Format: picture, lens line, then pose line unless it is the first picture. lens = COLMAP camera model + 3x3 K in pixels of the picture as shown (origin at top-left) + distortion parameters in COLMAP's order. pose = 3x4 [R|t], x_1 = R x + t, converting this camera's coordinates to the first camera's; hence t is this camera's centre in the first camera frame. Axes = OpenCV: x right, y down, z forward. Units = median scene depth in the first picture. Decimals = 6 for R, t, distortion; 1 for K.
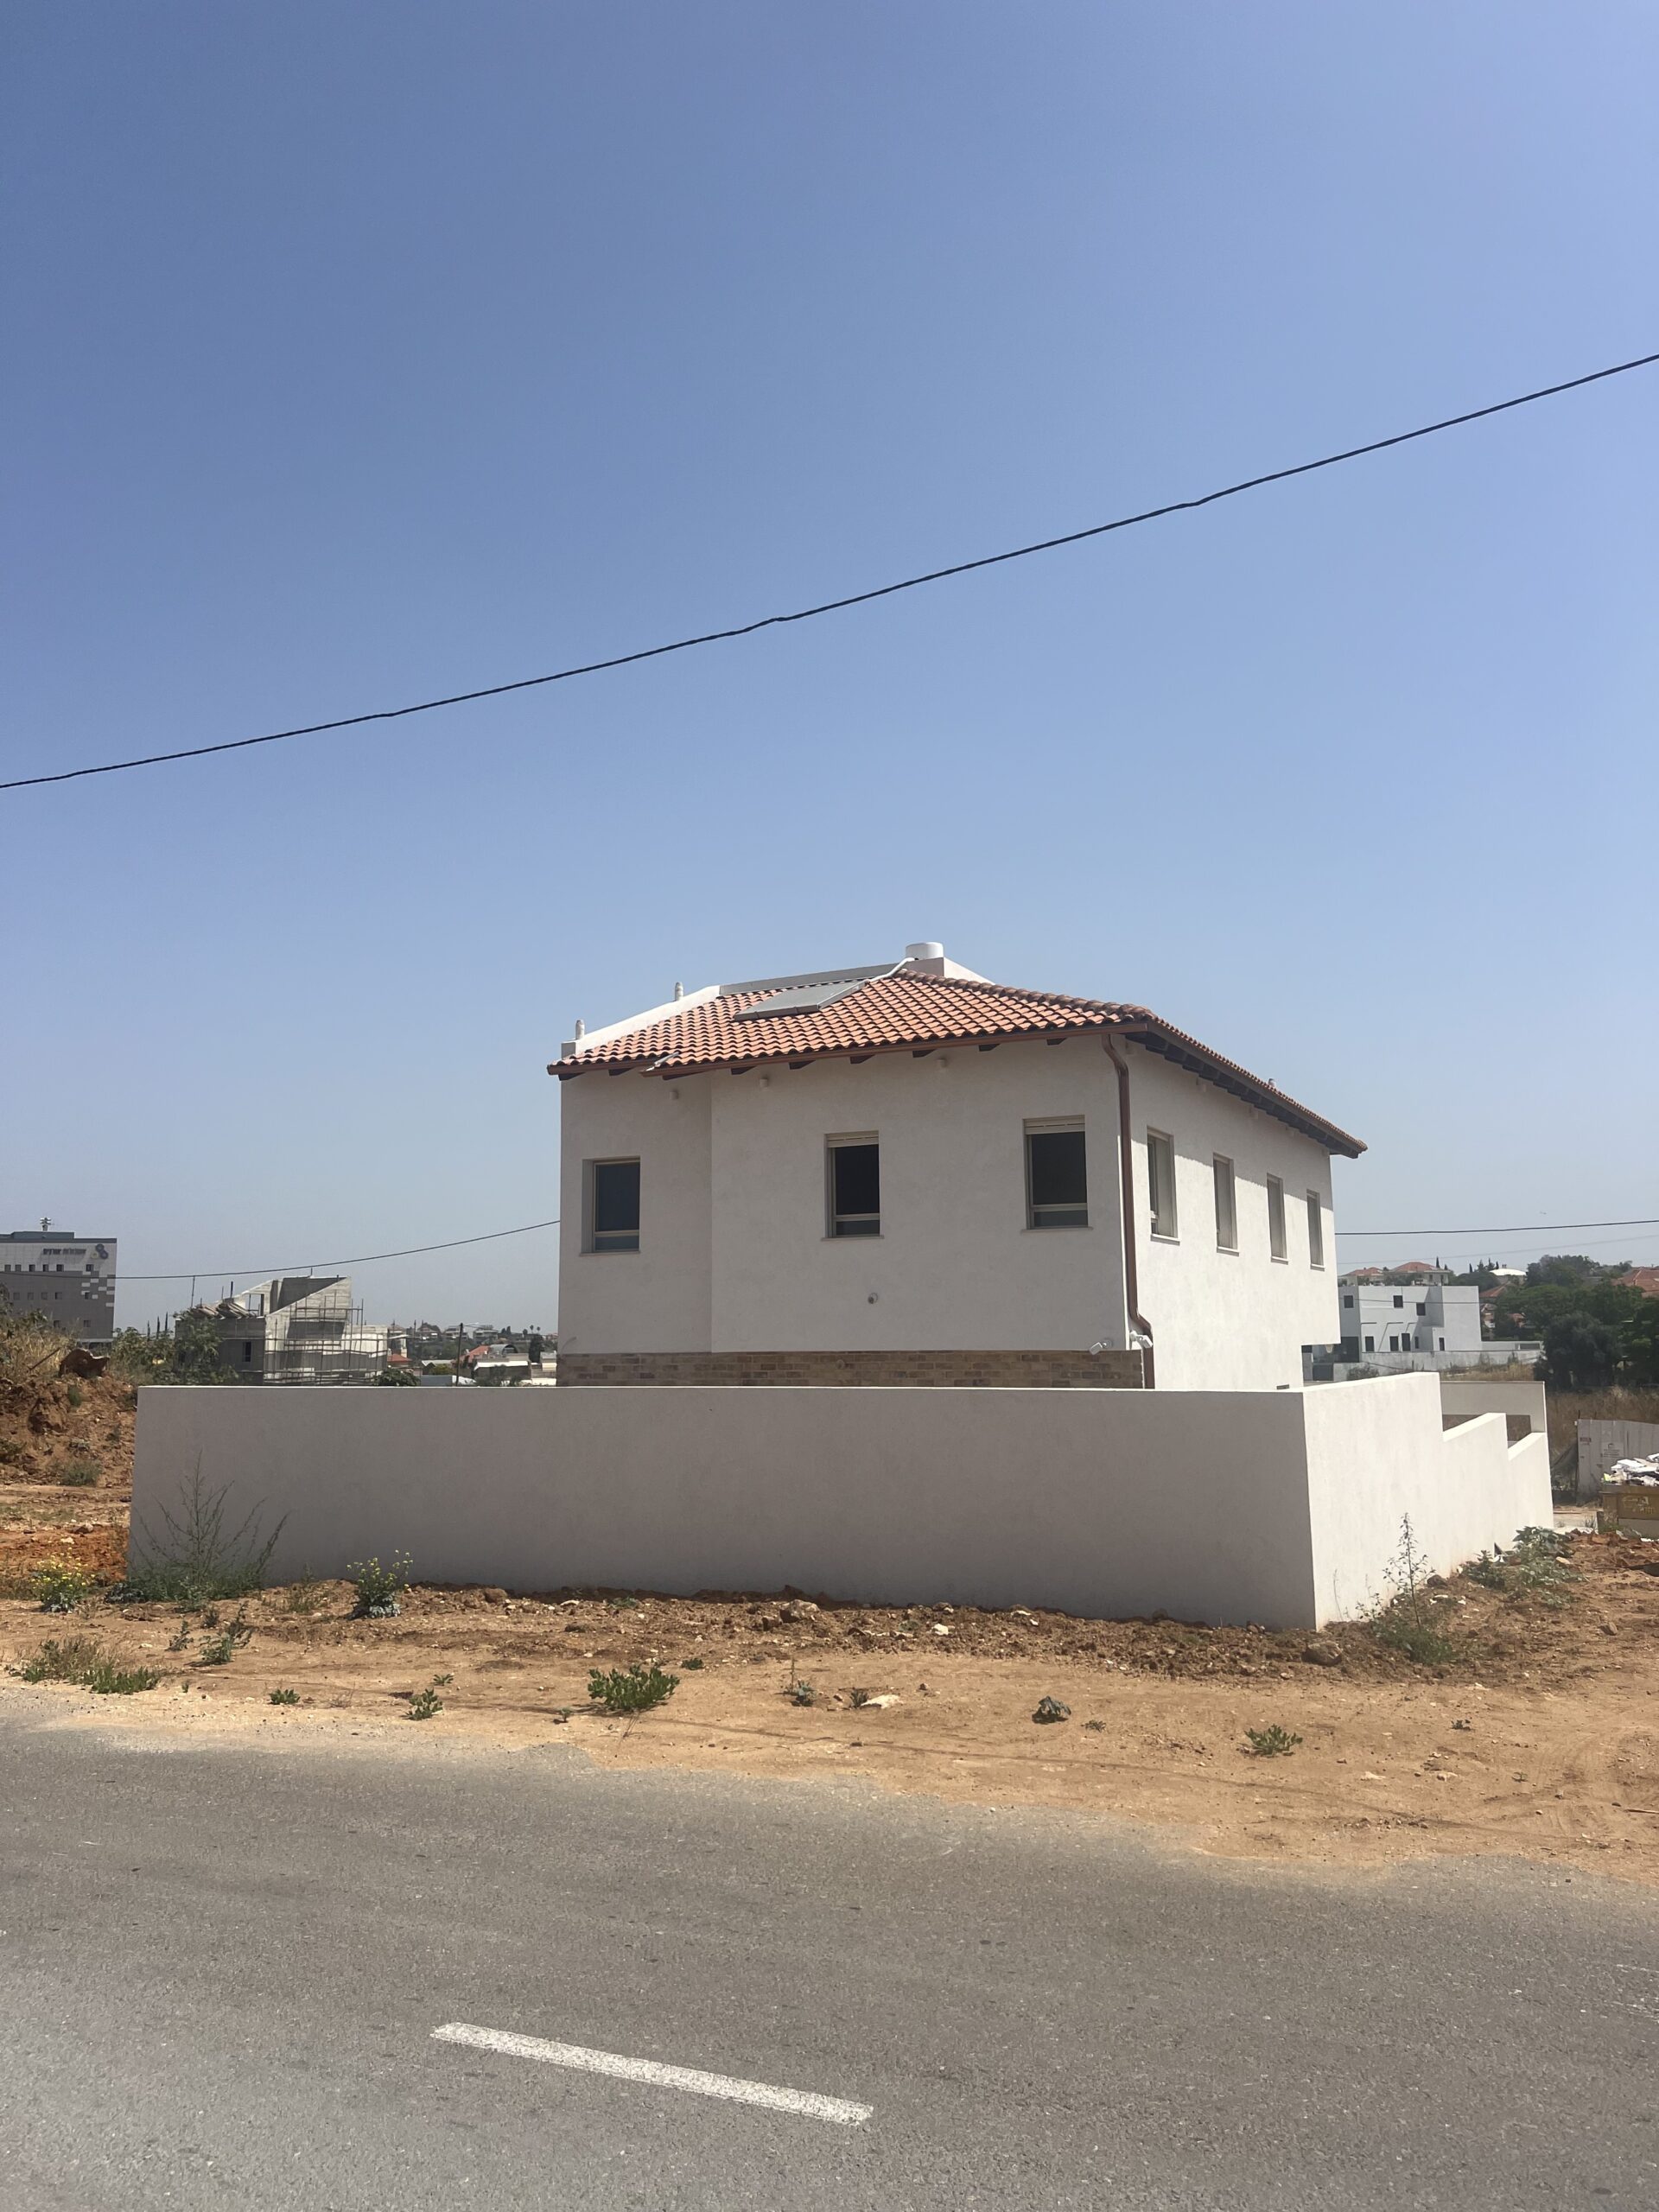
lens RADIAL K [[1656.3, 0, 828.7], [0, 1656.3, 1125.4], [0, 0, 1]] dist [0.090883, -0.131785]
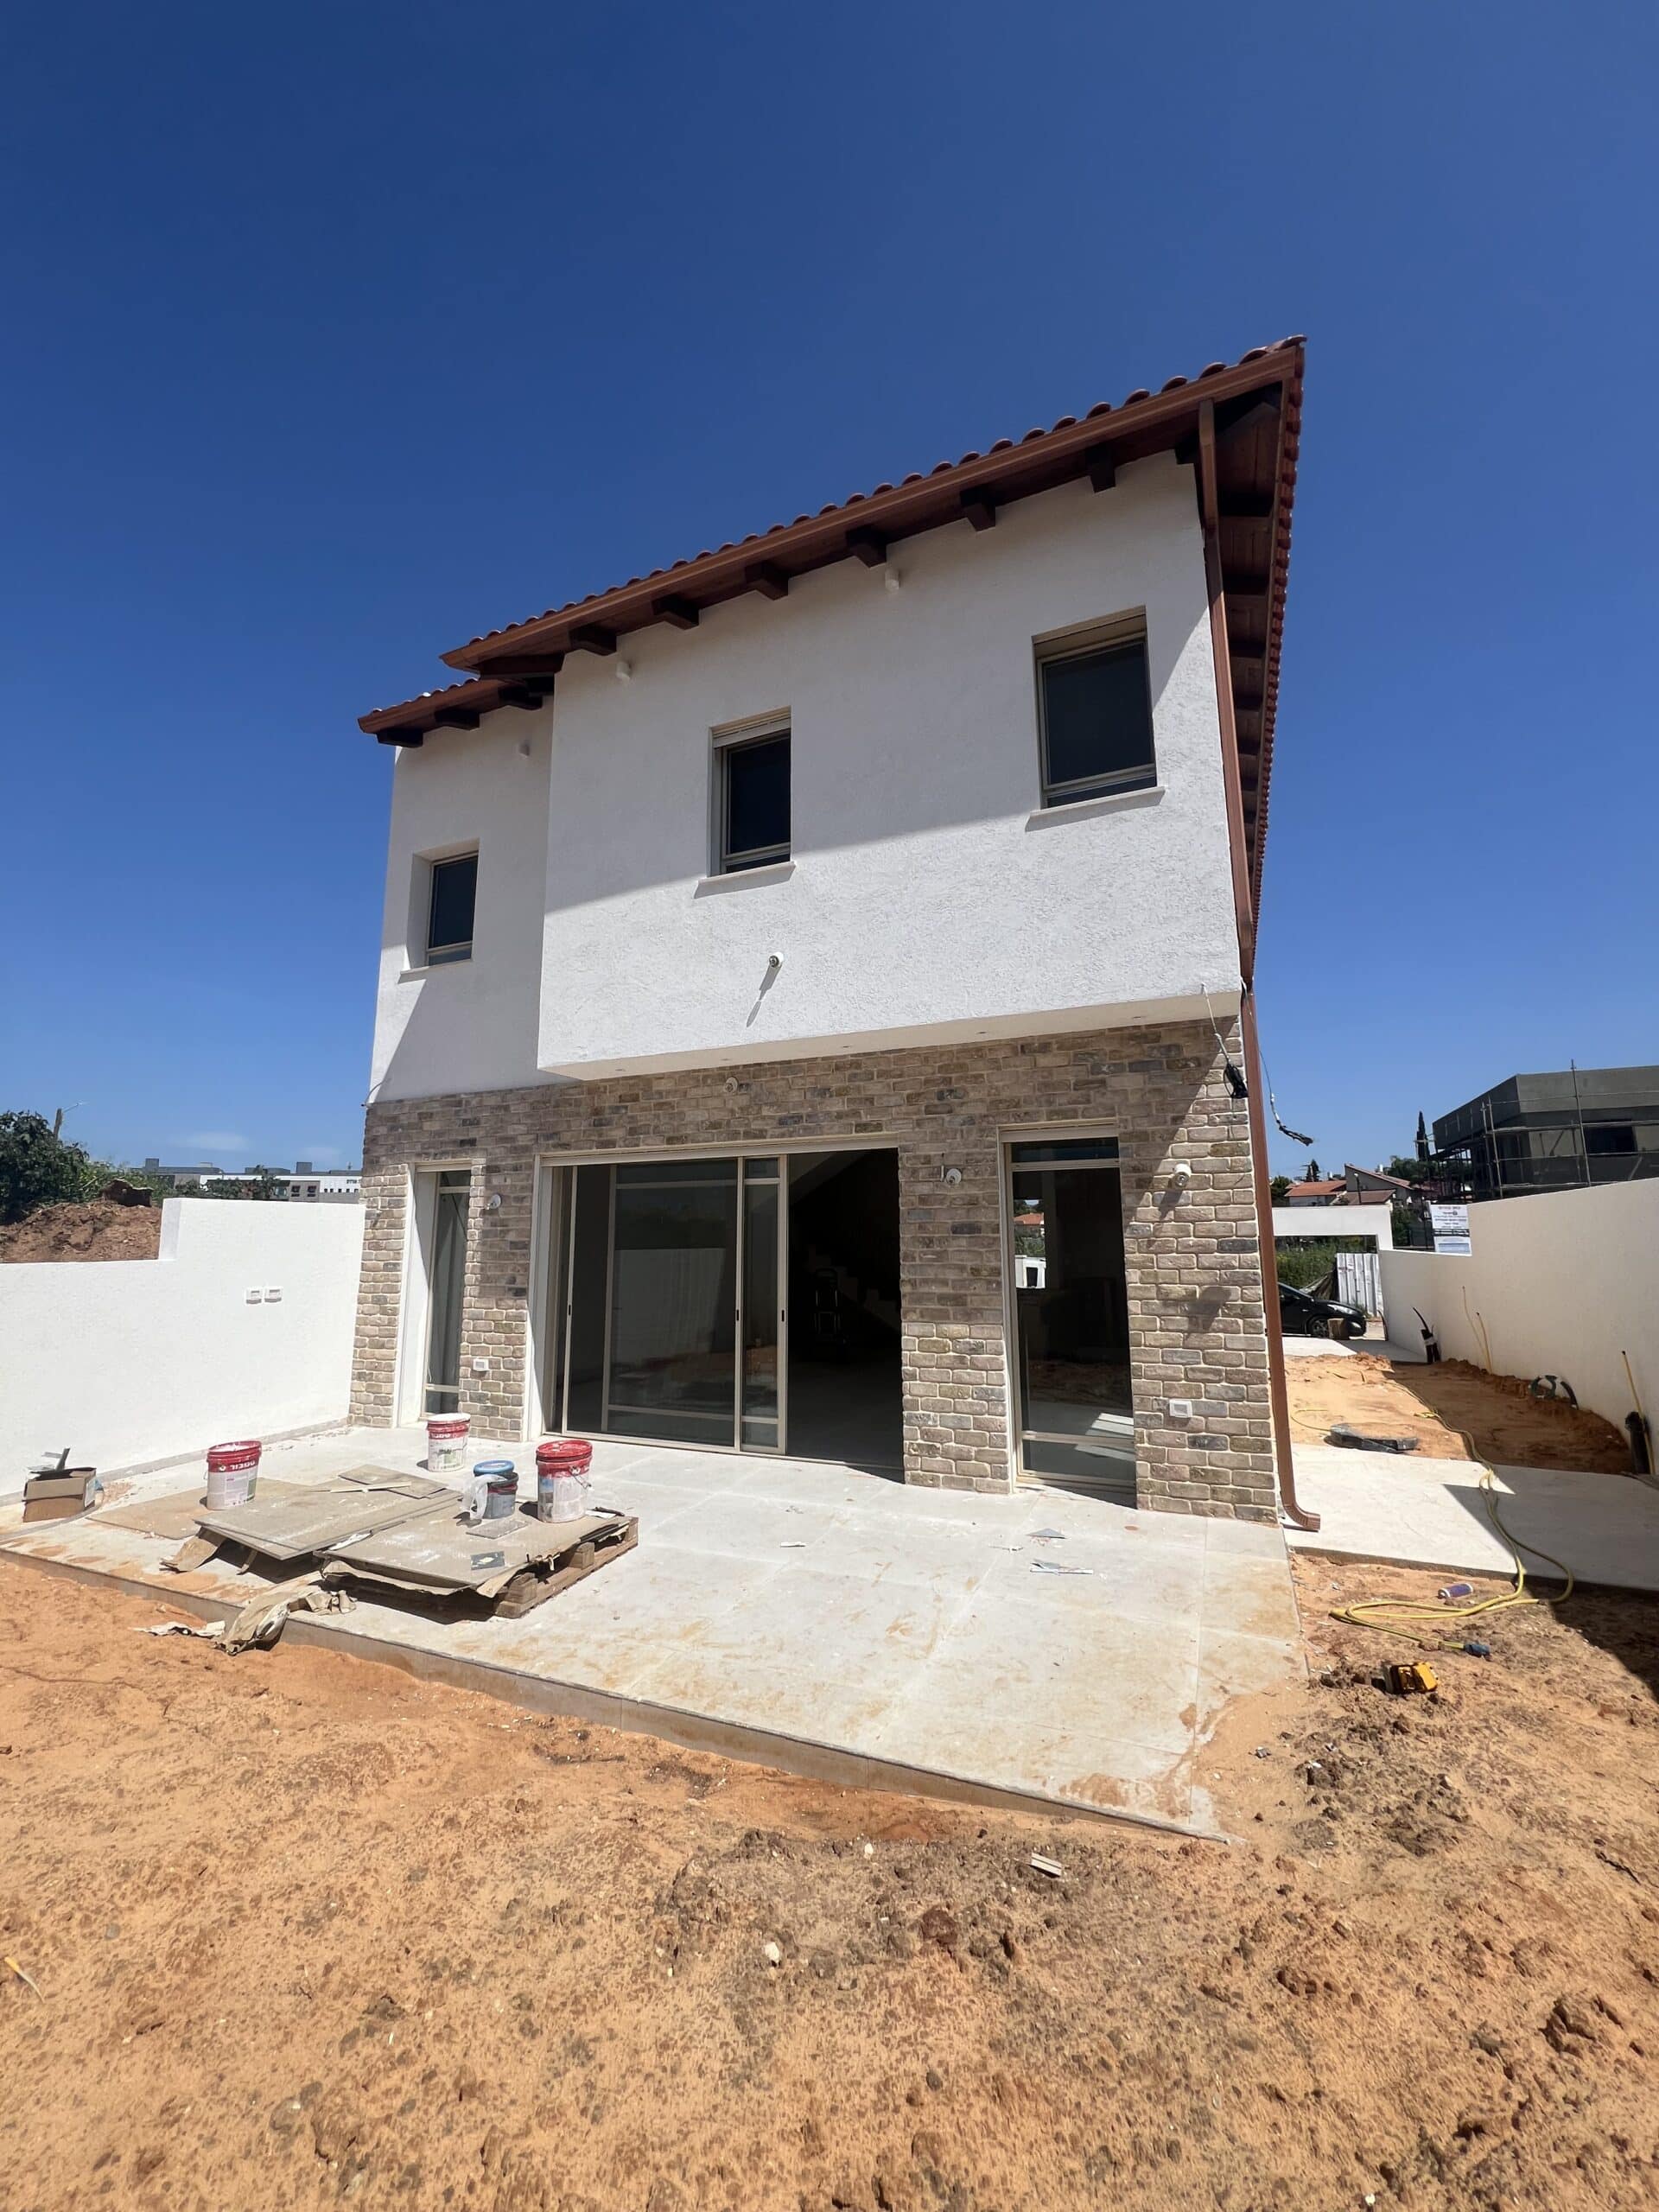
lens RADIAL K [[884.9, 0, 838.6], [0, 884.9, 1099.2], [0, 0, 1]] dist [-0.000010, 0.000244]
pose [[0.999024, 0.021992, 0.038294, 0.037012], [-0.019768, 0.998149, -0.057512, 0.172980], [-0.039488, 0.056699, 0.997610, 0.664817]]
